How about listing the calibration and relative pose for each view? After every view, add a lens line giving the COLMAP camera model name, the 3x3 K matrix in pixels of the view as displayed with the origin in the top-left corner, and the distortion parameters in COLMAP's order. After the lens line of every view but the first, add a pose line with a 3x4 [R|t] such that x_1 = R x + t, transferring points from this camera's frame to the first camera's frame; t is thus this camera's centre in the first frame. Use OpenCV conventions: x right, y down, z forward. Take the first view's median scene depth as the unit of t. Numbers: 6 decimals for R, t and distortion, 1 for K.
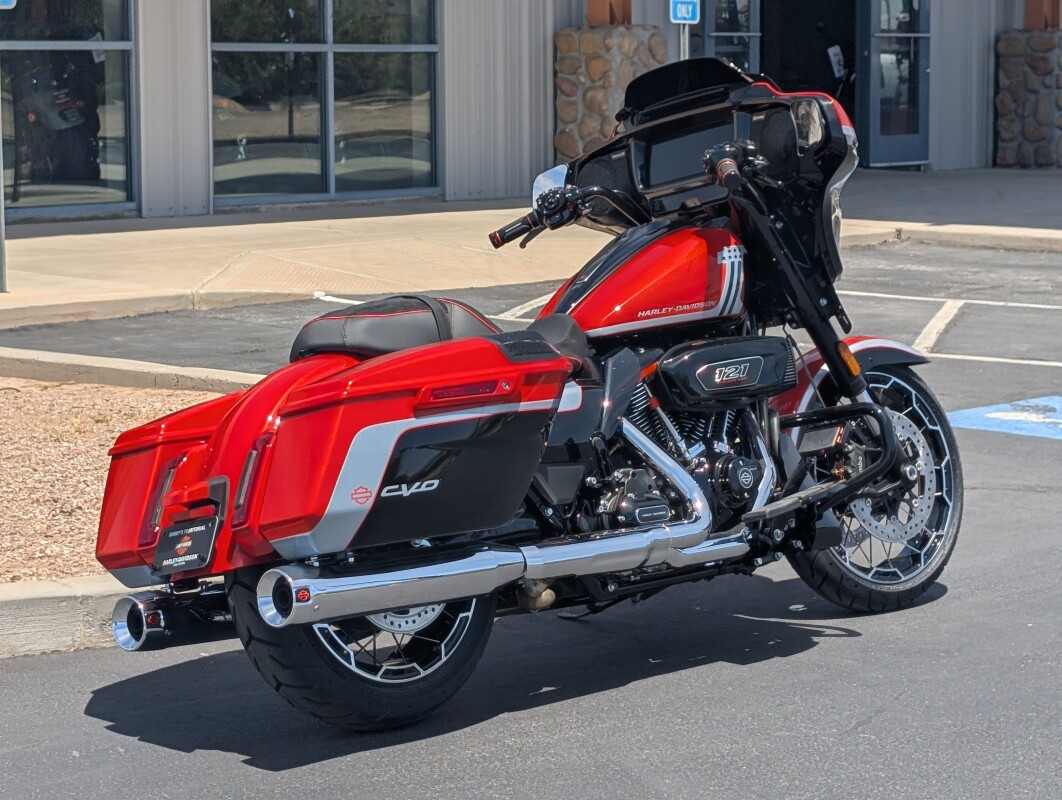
lens RADIAL K [[2790.8, 0, 535.6], [0, 2790.8, 327.6], [0, 0, 1]] dist [0.396902, -1.328059]
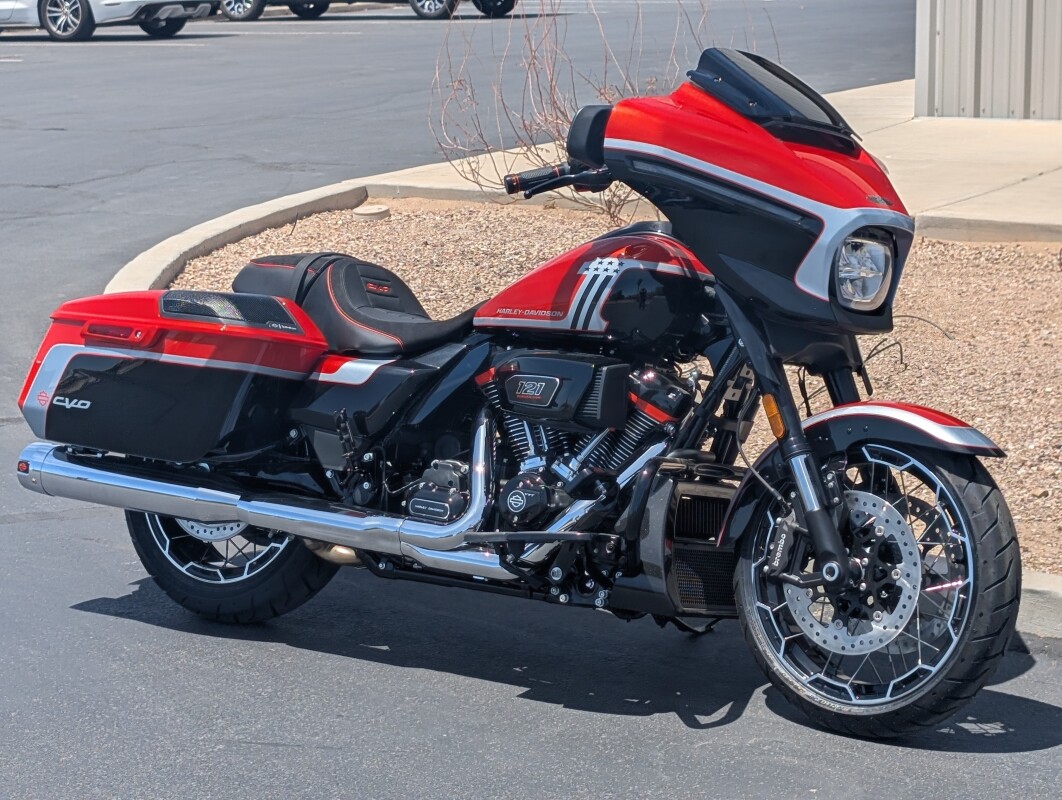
lens RADIAL K [[2790.8, 0, 535.6], [0, 2790.8, 327.6], [0, 0, 1]] dist [0.396902, -1.328059]
pose [[0.178635, 0.152449, -0.972033, 1.043113], [-0.089936, 0.986318, 0.138161, -0.142465], [0.979796, 0.062740, 0.189902, 0.878260]]
